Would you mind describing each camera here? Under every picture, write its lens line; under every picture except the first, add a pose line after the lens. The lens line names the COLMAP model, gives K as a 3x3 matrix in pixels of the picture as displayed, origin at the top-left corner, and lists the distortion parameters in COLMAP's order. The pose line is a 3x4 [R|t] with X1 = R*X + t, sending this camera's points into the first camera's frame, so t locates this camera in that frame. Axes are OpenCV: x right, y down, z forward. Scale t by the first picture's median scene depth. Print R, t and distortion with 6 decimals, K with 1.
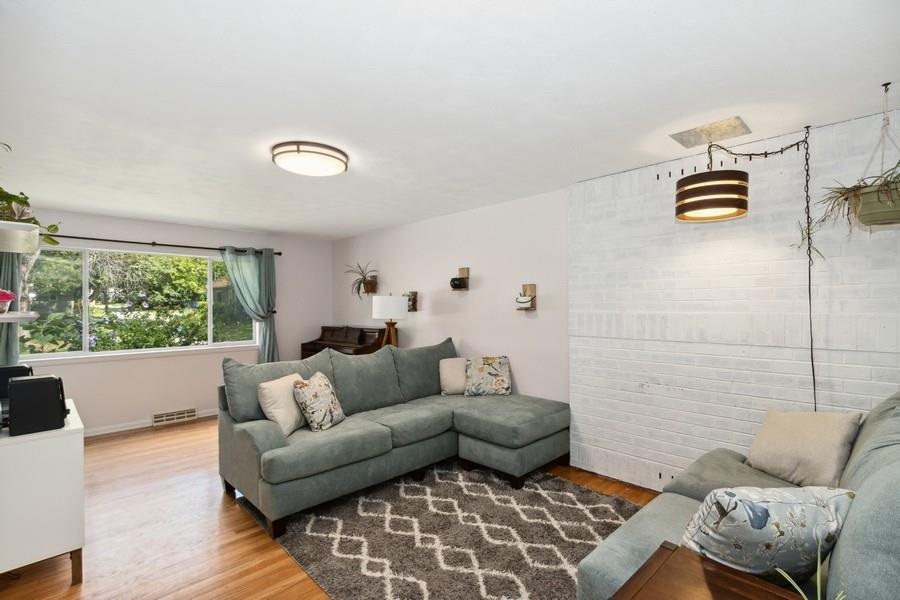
lens RADIAL K [[429.3, 0, 443.4], [0, 429.3, 296.0], [0, 0, 1]] dist [0.023045, 0.000095]
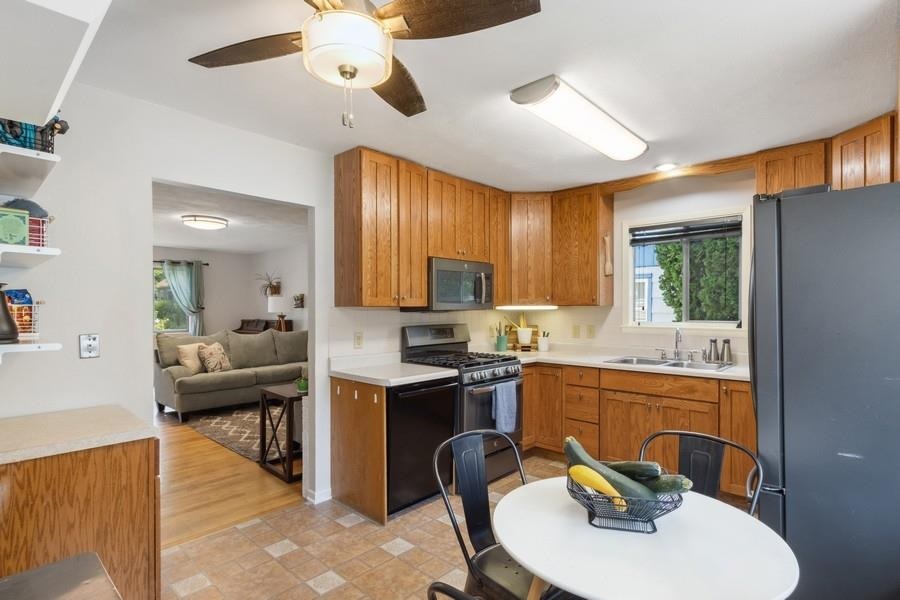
lens RADIAL K [[454.6, 0, 455.2], [0, 454.6, 305.7], [0, 0, 1]] dist [-0.000897, -0.000167]
pose [[0.997089, 0.006151, 0.075995, 0.431672], [-0.007611, 0.999792, 0.018935, -0.005021], [-0.075863, -0.019458, 0.996928, -0.714530]]
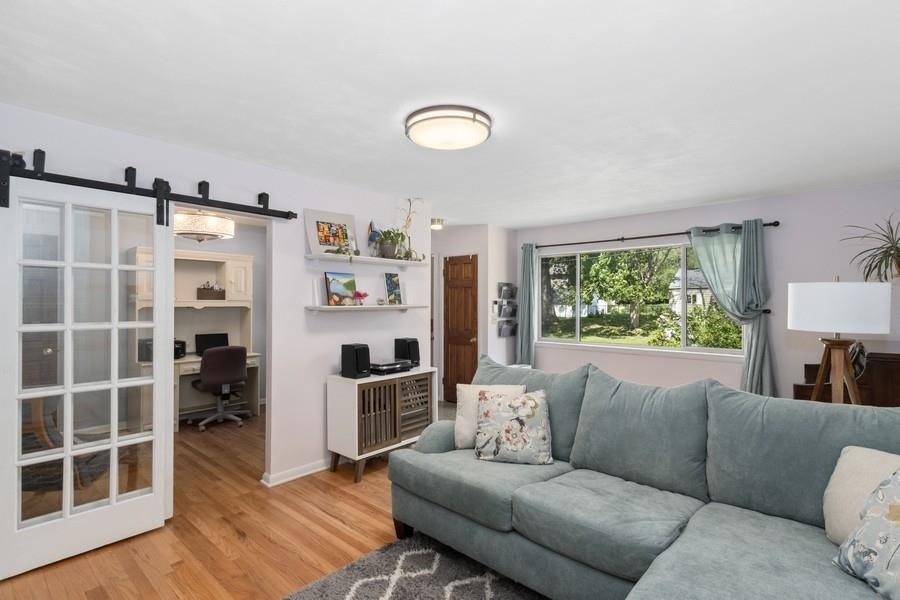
lens RADIAL K [[429.3, 0, 443.4], [0, 429.3, 296.0], [0, 0, 1]] dist [0.023045, 0.000095]
pose [[0.071654, -0.004271, -0.997420, 0.394624], [0.019590, 0.999804, -0.002874, 0.008223], [0.997237, -0.019334, 0.071724, 0.678218]]
